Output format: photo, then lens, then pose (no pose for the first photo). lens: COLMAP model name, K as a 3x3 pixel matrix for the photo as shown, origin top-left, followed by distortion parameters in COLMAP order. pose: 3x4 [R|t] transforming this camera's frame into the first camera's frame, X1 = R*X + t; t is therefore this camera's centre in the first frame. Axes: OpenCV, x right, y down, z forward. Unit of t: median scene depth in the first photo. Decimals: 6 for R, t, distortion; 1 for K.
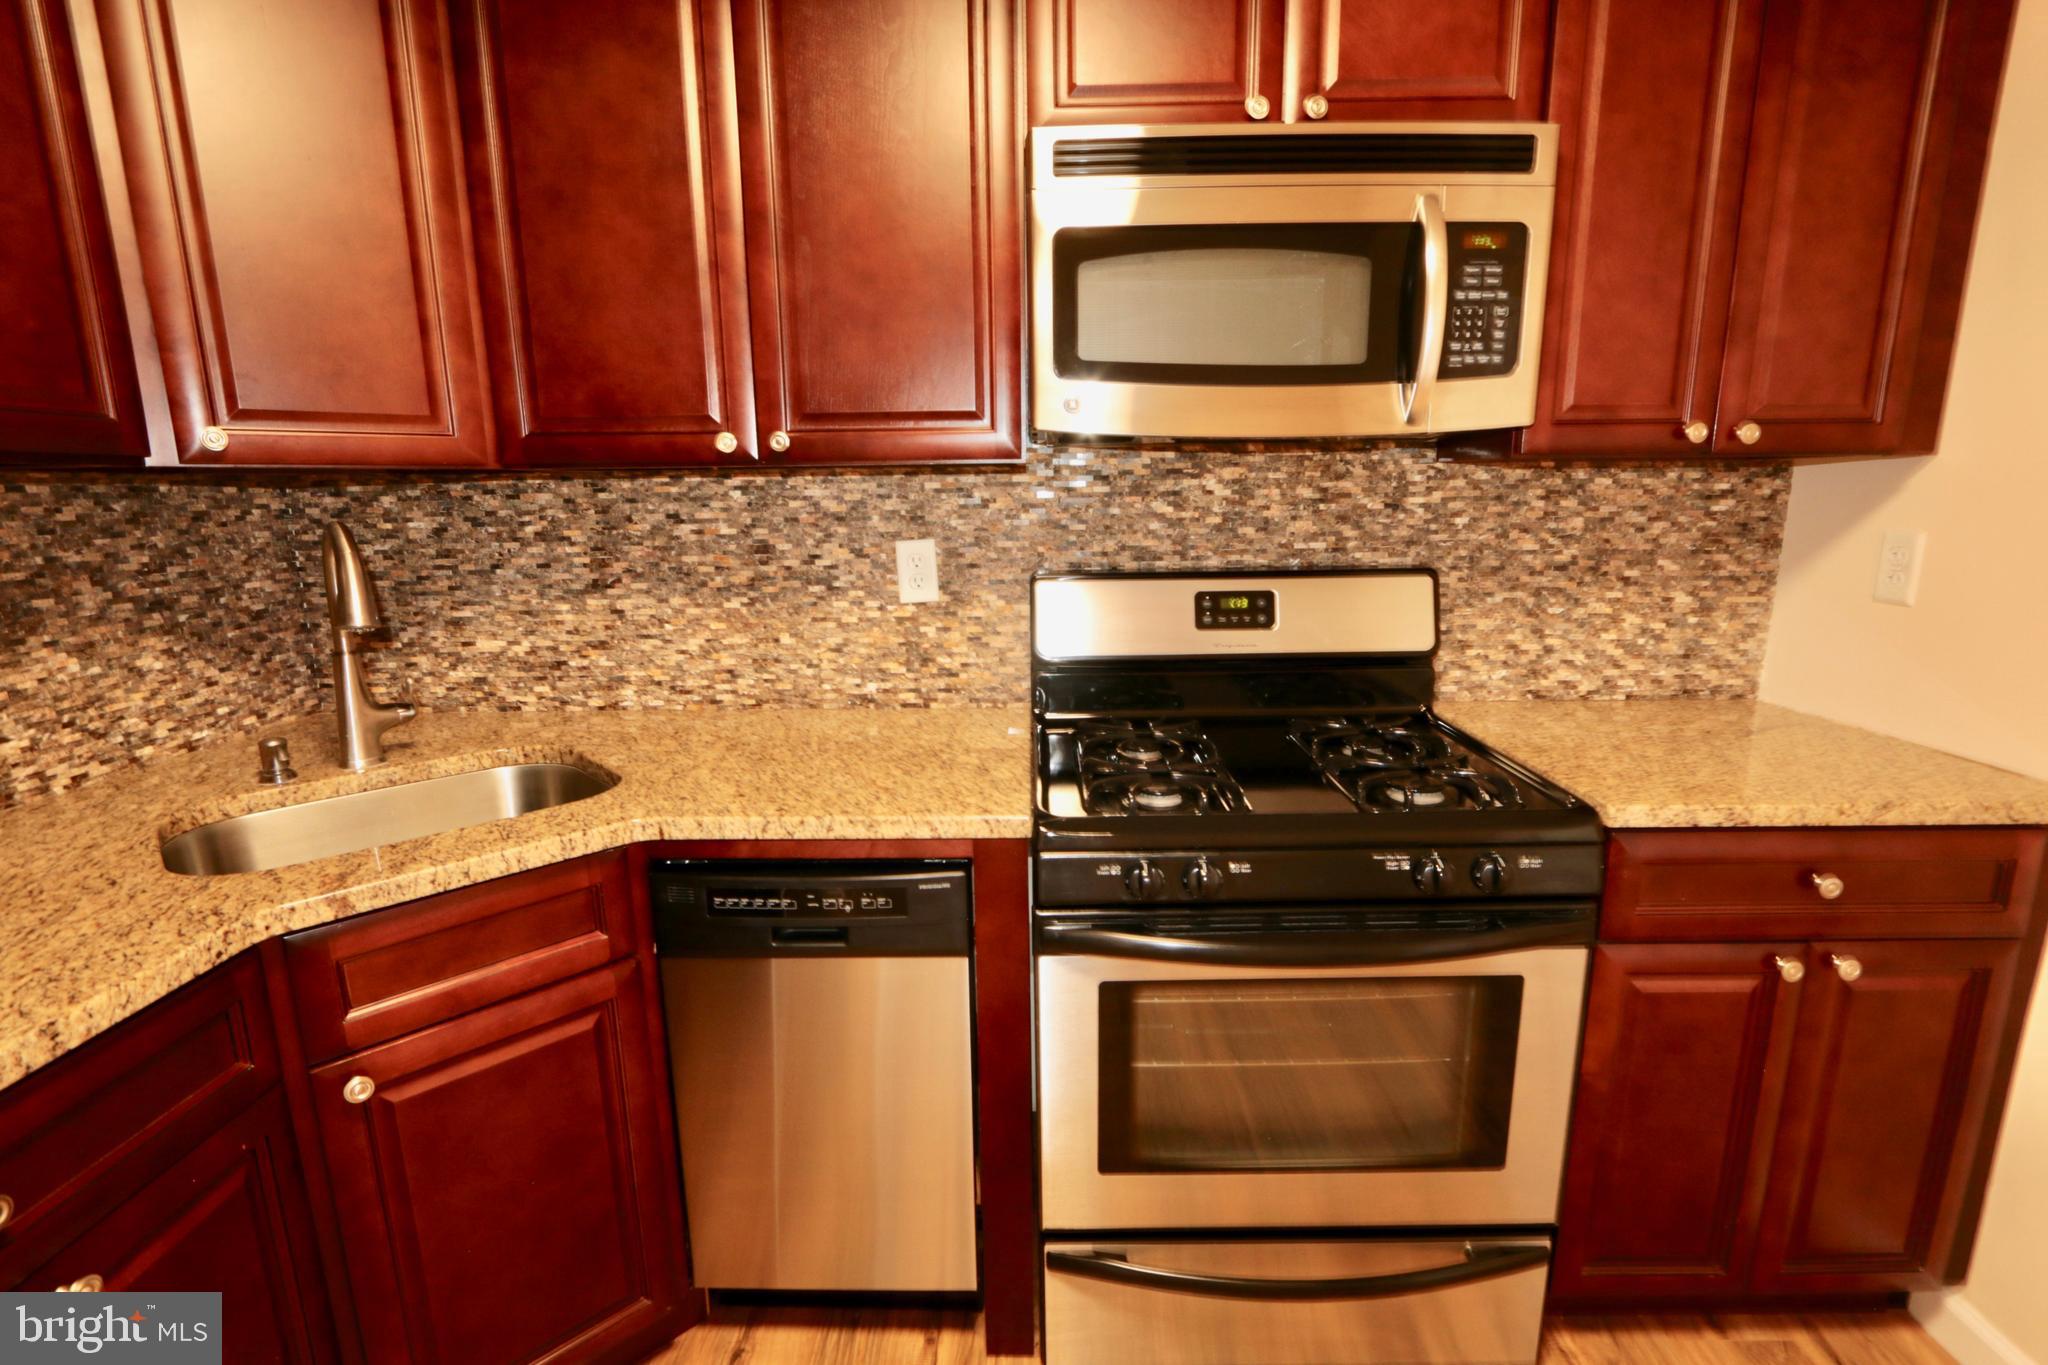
lens RADIAL K [[946.2, 0, 1024.5], [0, 946.2, 691.0], [0, 0, 1]] dist [-0.012831, 0.000240]
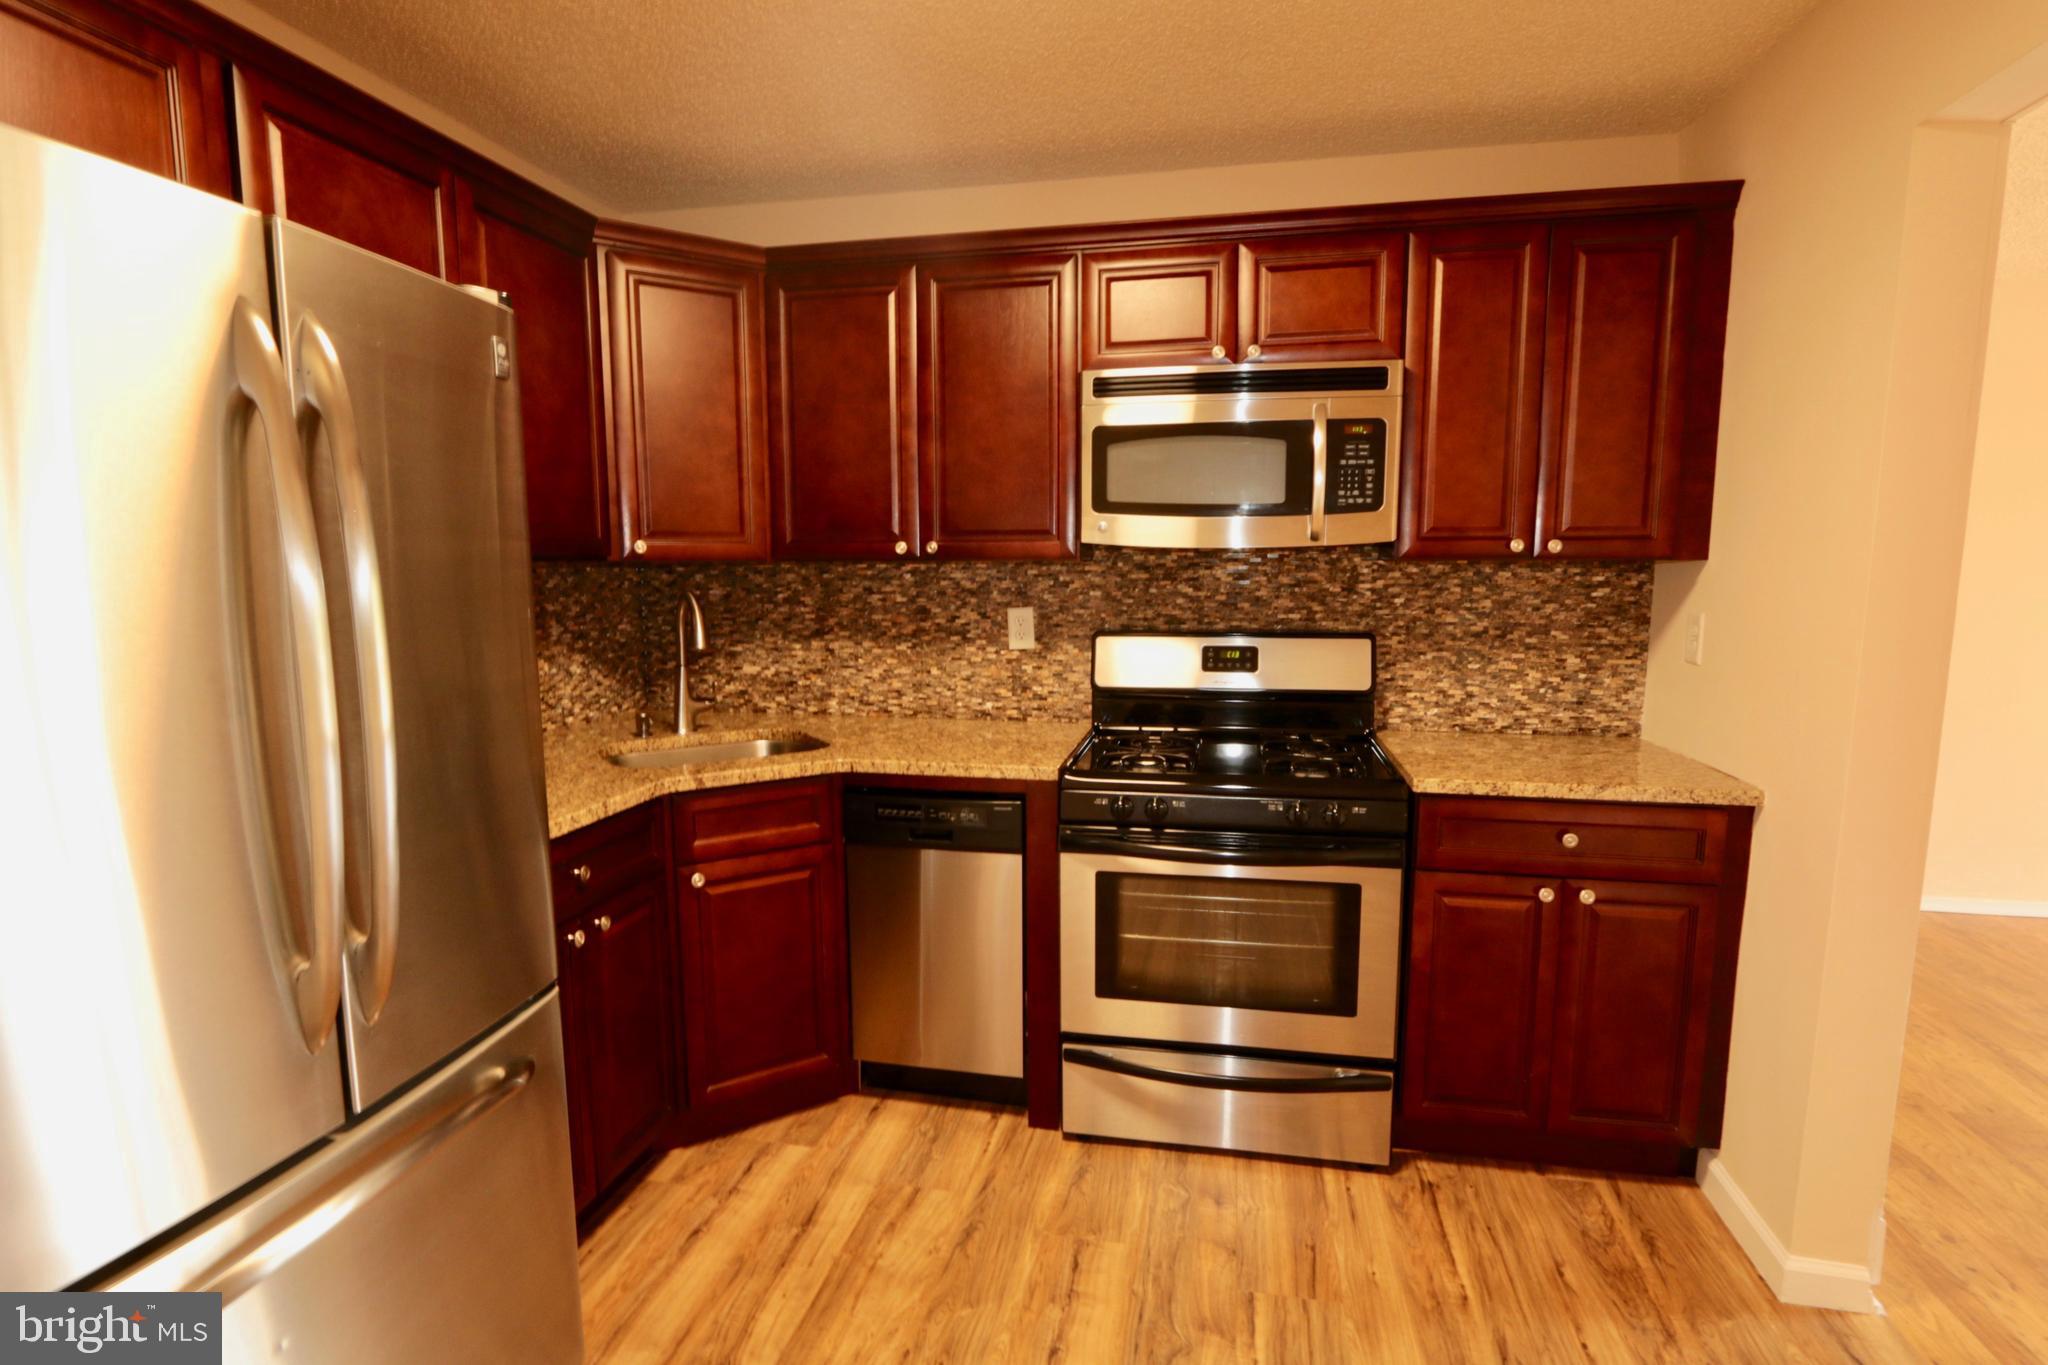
lens RADIAL K [[1003.0, 0, 1024.3], [0, 1003.0, 693.4], [0, 0, 1]] dist [-0.015524, 0.000517]
pose [[0.981355, 0.033878, -0.189192, 0.199728], [-0.048067, 0.996323, -0.070921, 0.090600], [0.186094, 0.078692, 0.979376, -0.559297]]
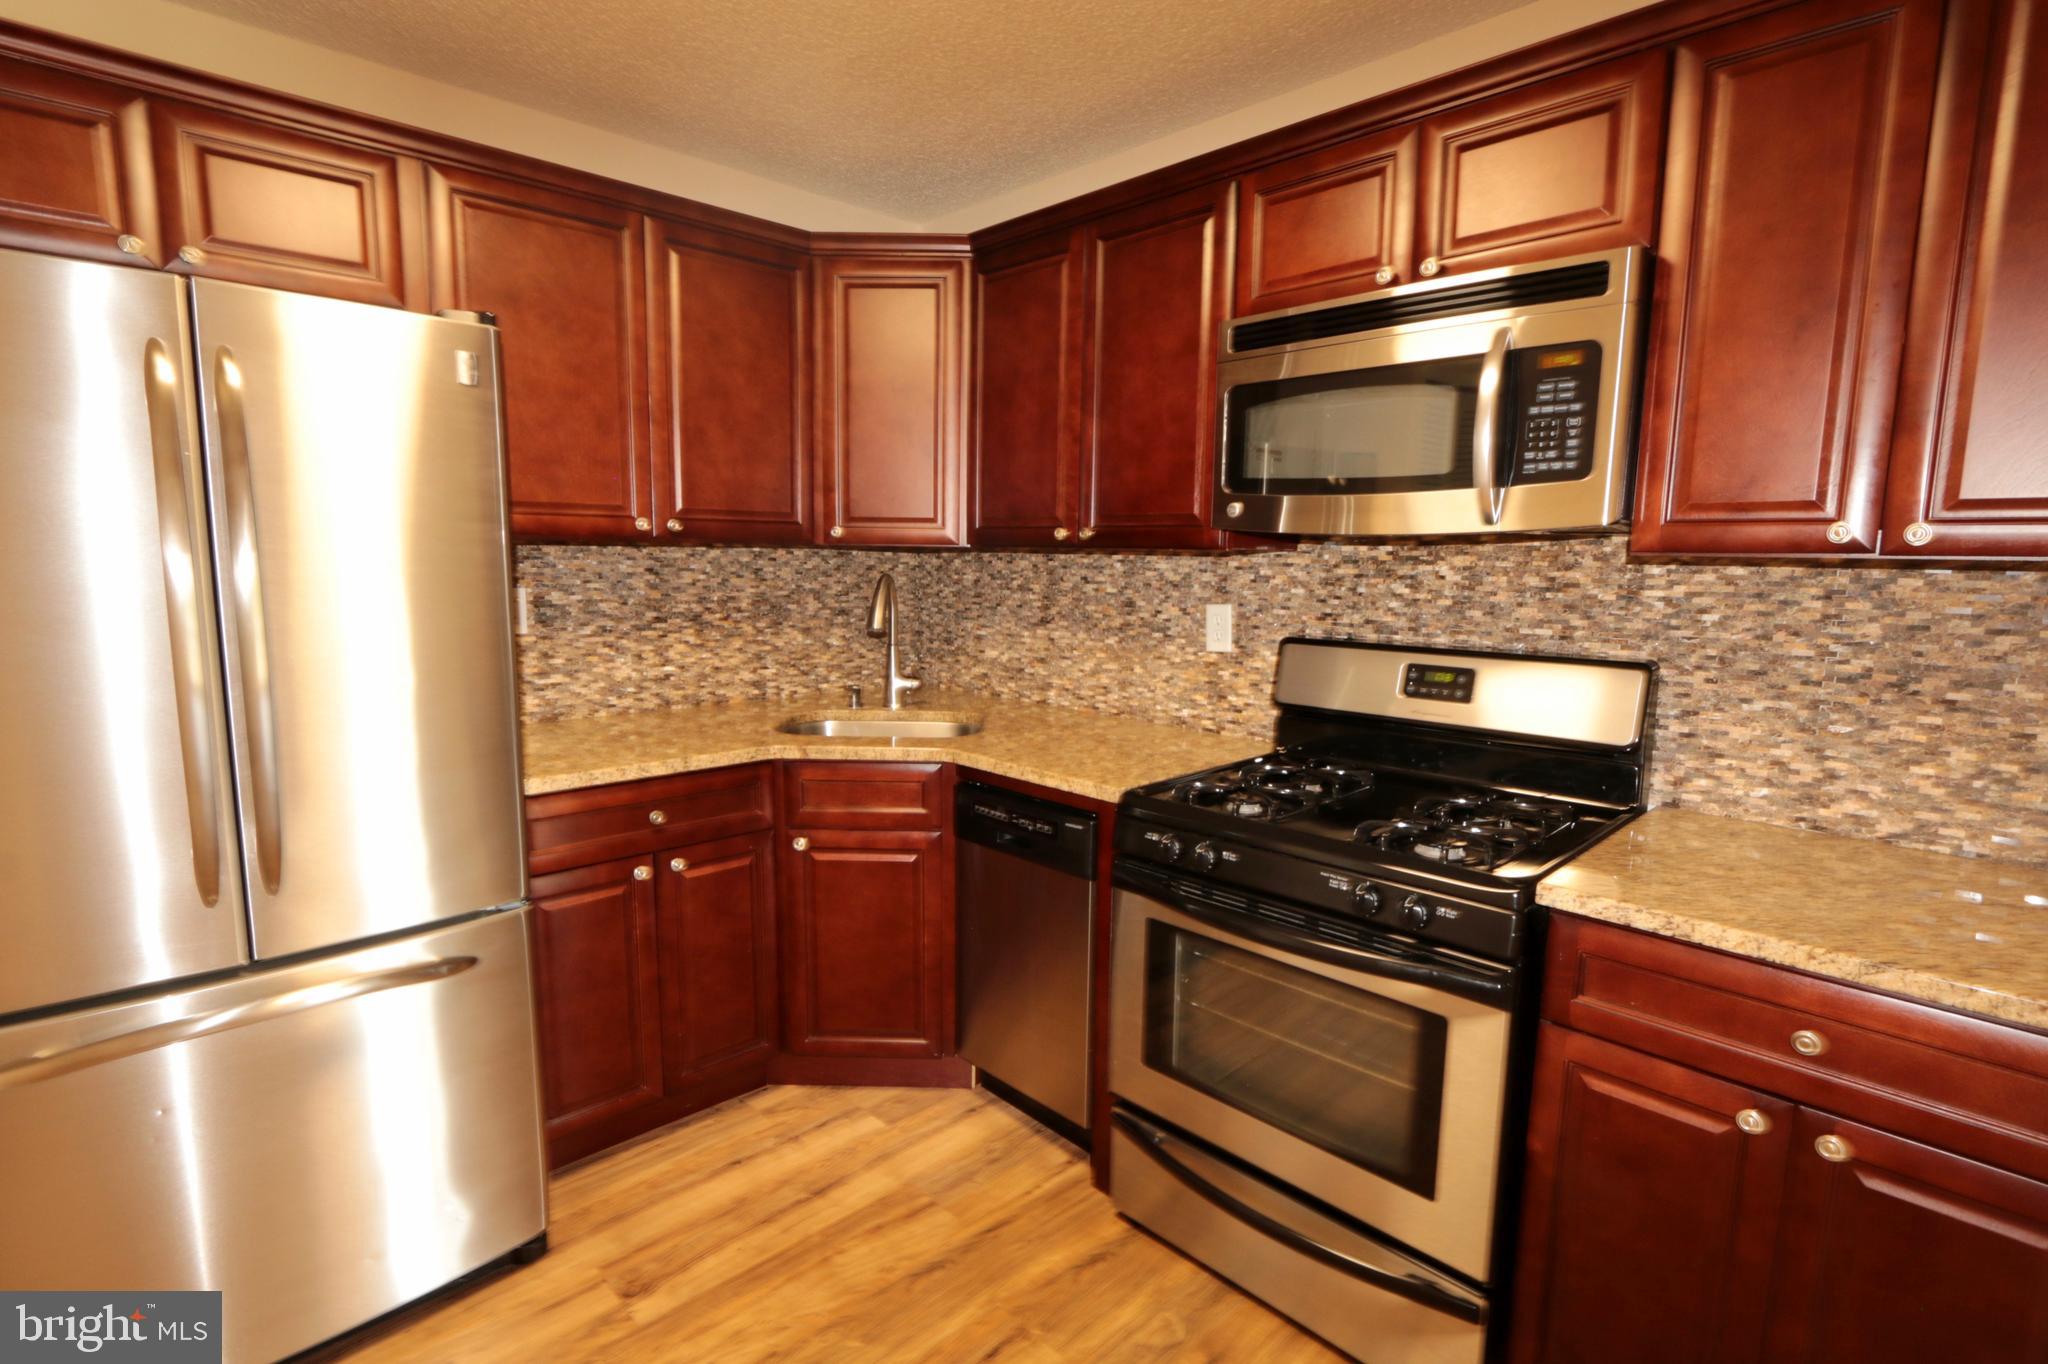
lens RADIAL K [[979.9, 0, 1017.9], [0, 979.9, 692.1], [0, 0, 1]] dist [-0.012990, 0.000765]
pose [[0.701955, 0.121332, -0.701810, 0.664107], [-0.166825, 0.985980, 0.003601, 0.002536], [0.692408, 0.114552, 0.712355, -0.150033]]
